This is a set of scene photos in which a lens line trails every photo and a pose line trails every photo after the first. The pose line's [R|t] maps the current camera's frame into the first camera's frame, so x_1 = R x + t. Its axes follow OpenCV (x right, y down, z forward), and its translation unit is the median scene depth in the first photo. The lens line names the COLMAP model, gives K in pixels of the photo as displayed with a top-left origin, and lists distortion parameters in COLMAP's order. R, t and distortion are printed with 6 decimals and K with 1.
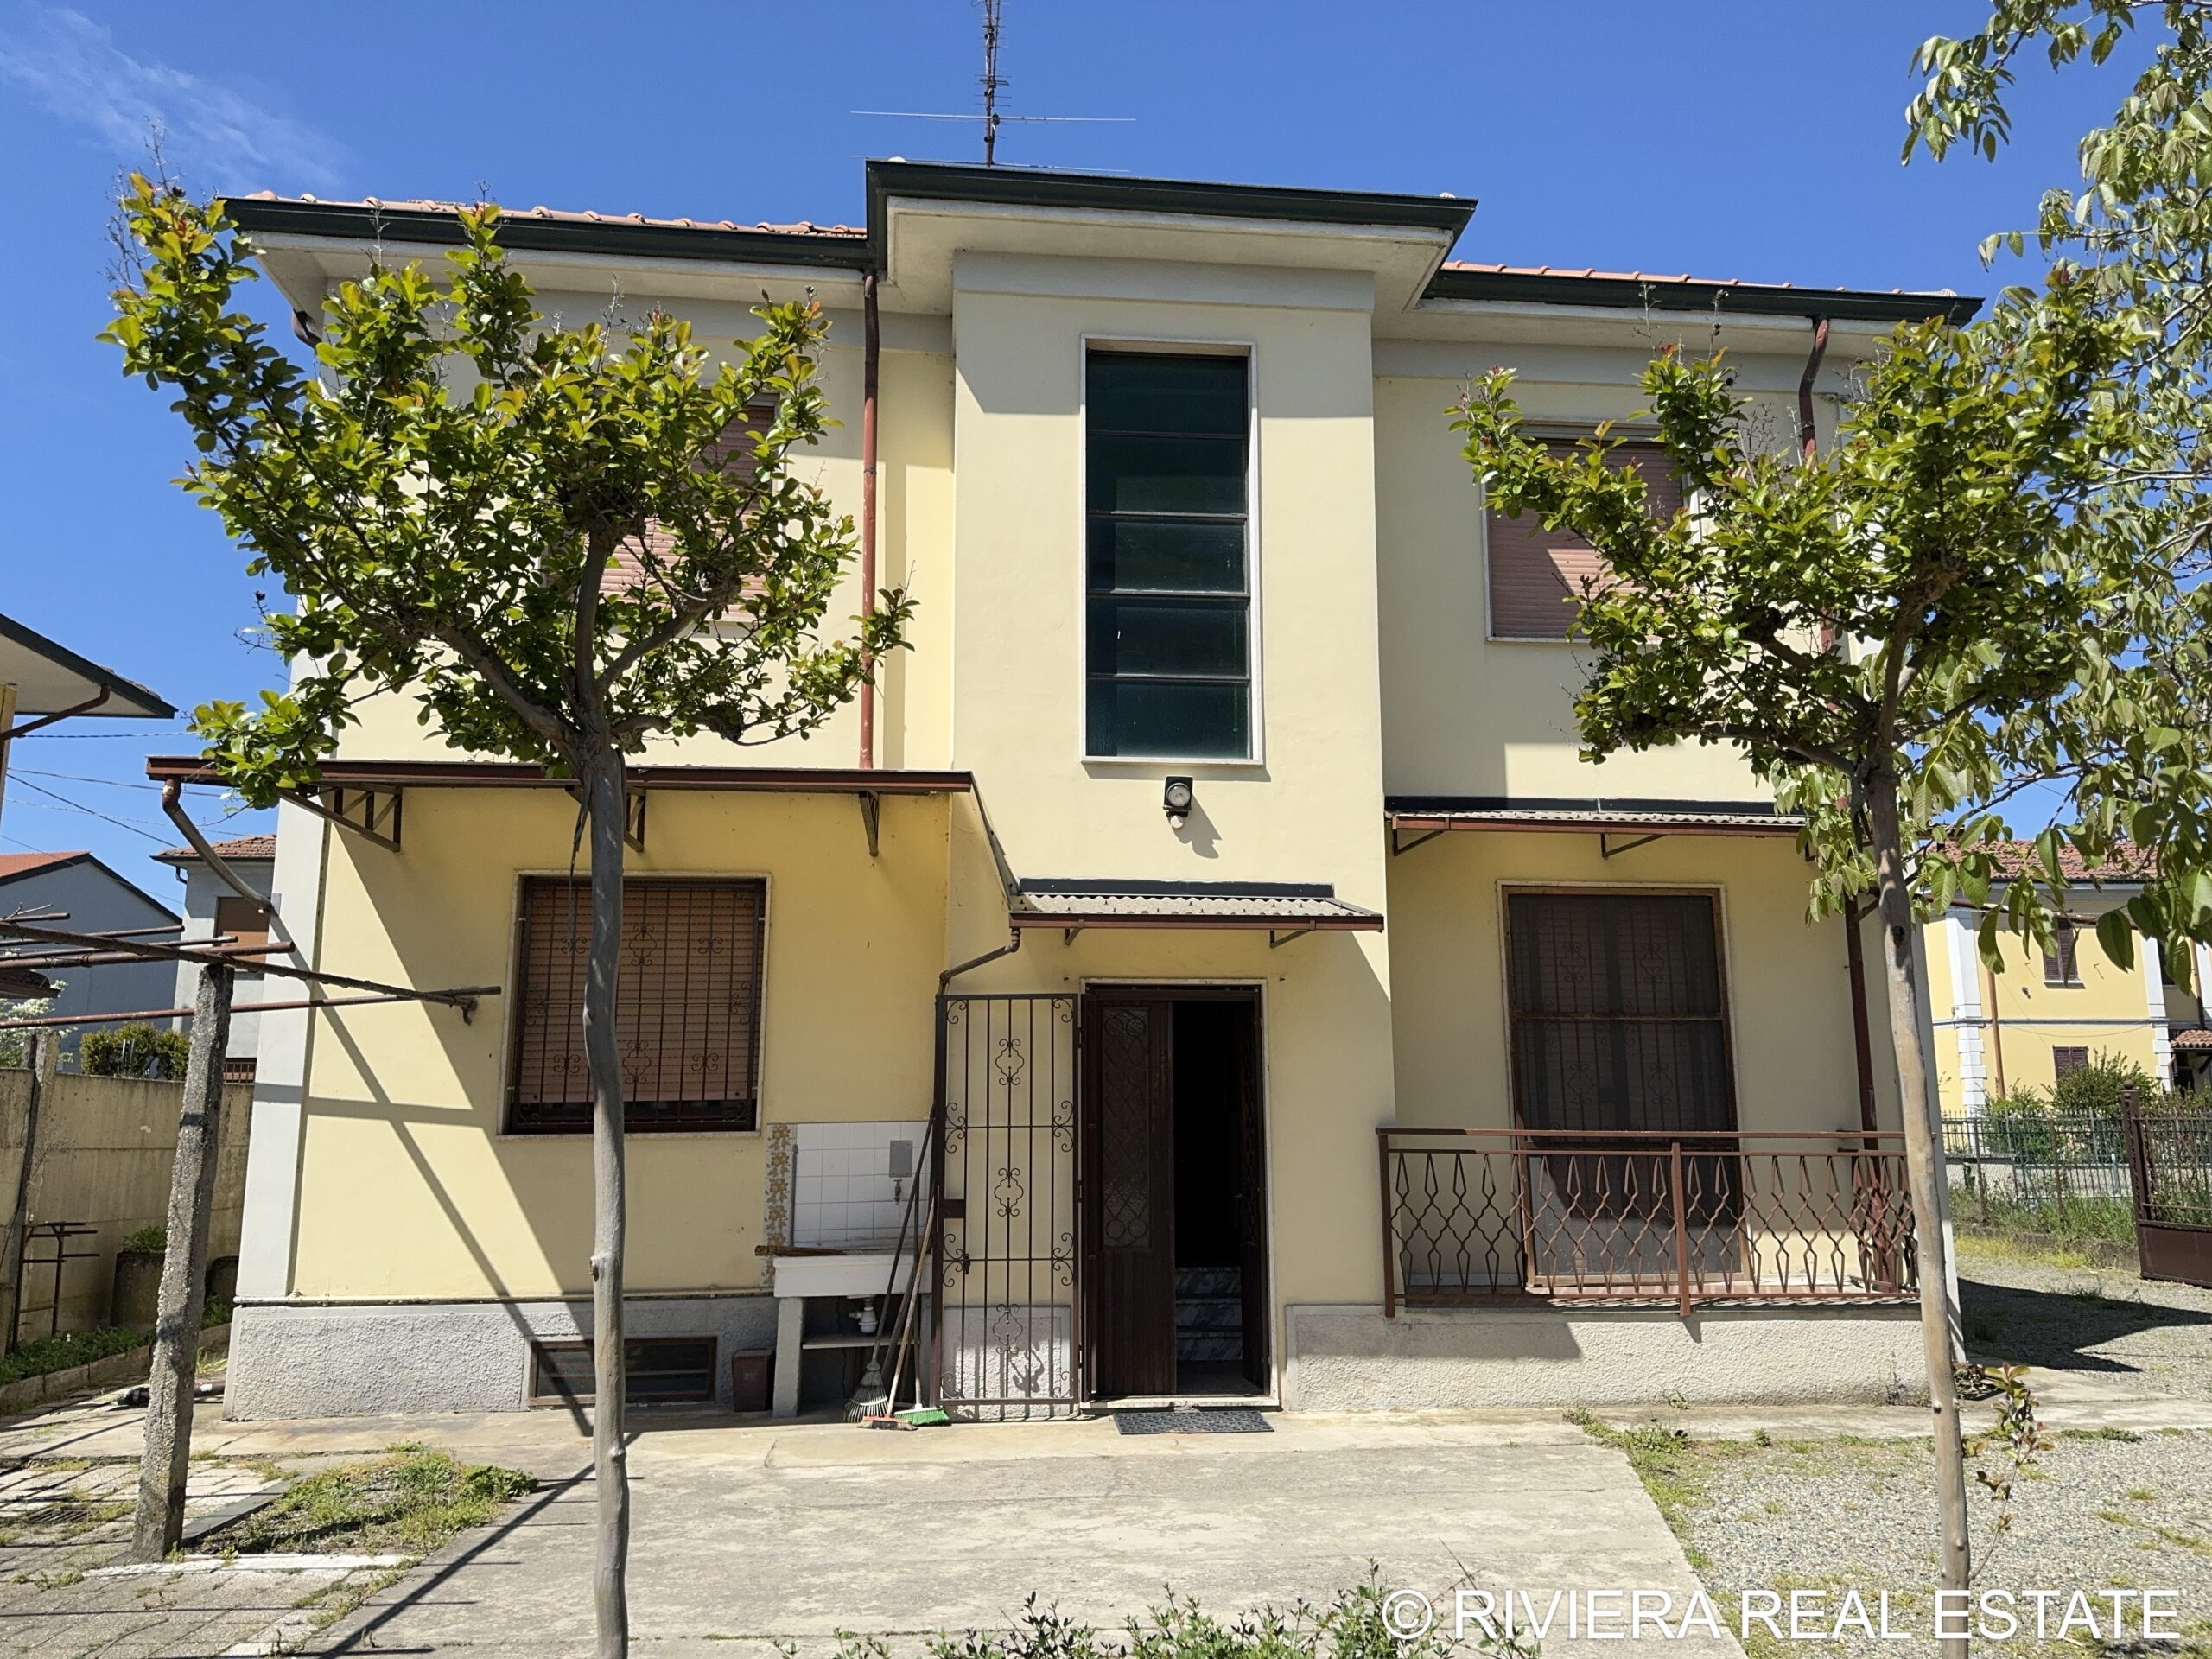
lens RADIAL K [[1570.8, 0, 1069.5], [0, 1570.8, 840.4], [0, 0, 1]] dist [0.168503, -0.334669]
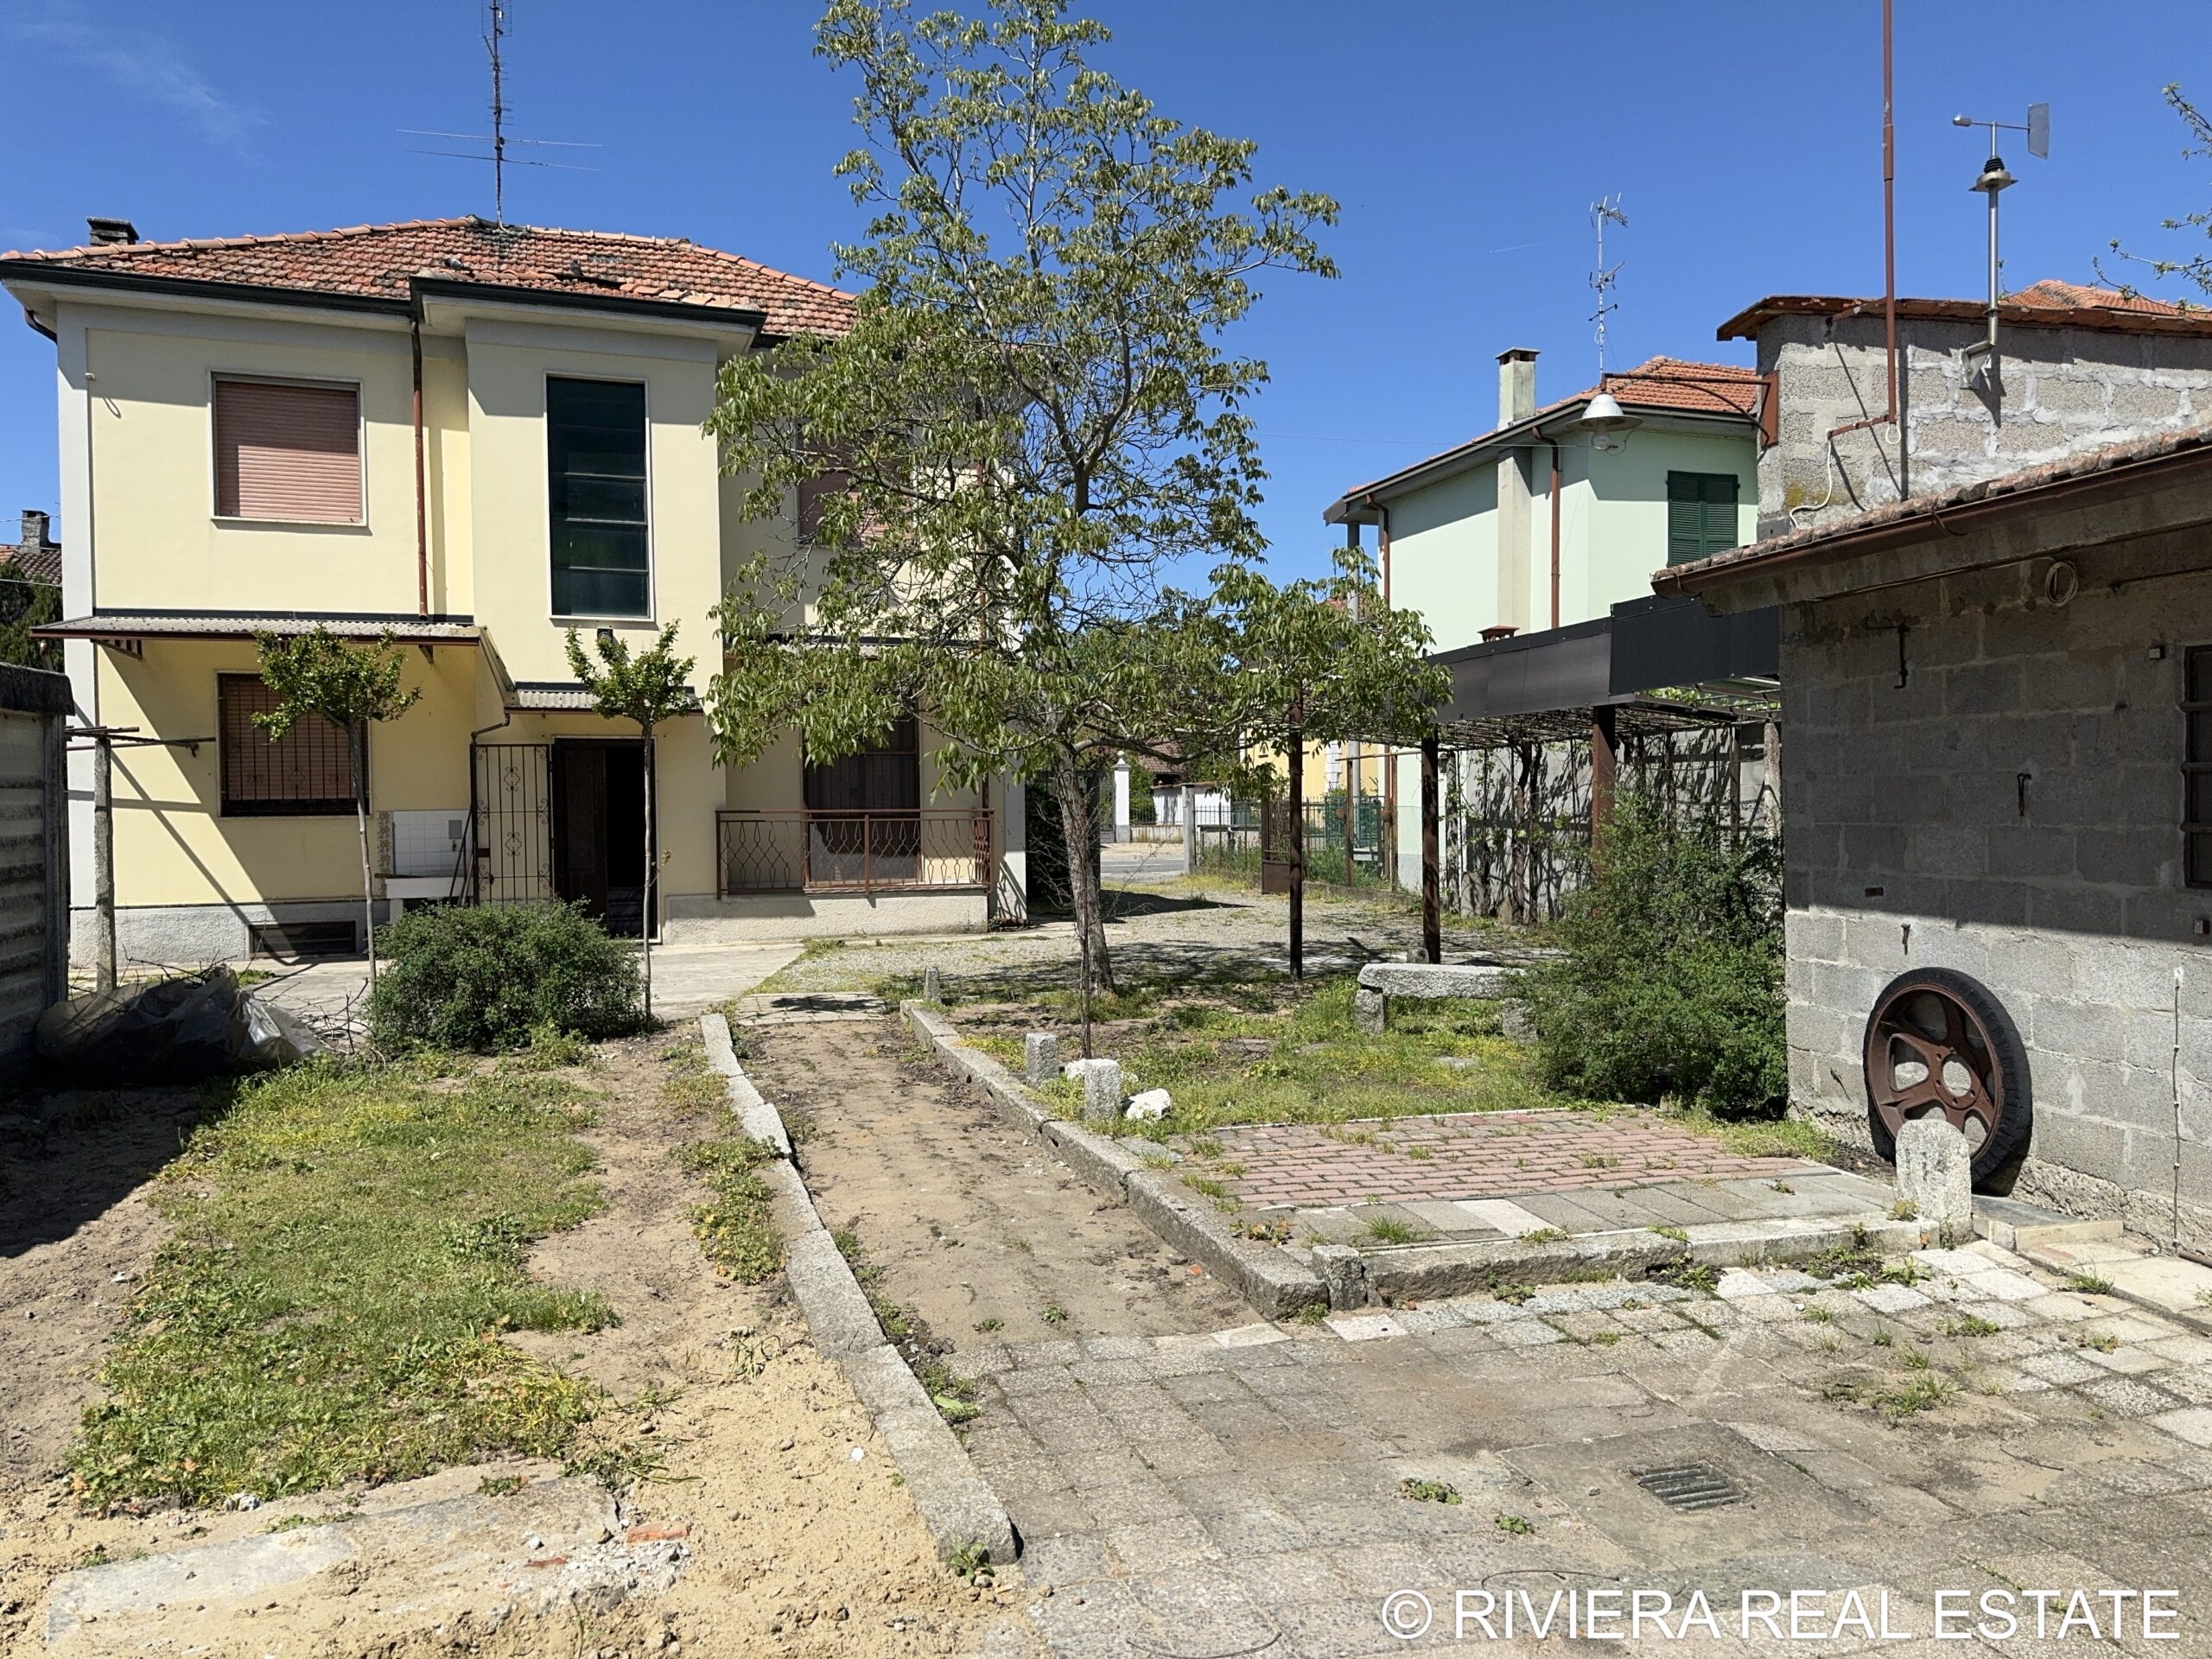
lens RADIAL K [[1529.0, 0, 1104.9], [0, 1529.0, 846.1], [0, 0, 1]] dist [0.165550, -0.302432]
pose [[0.969033, -0.016367, 0.246389, 0.187238], [-0.032470, 0.980691, 0.192847, -0.163530], [-0.244787, -0.194875, 0.949791, -0.964857]]
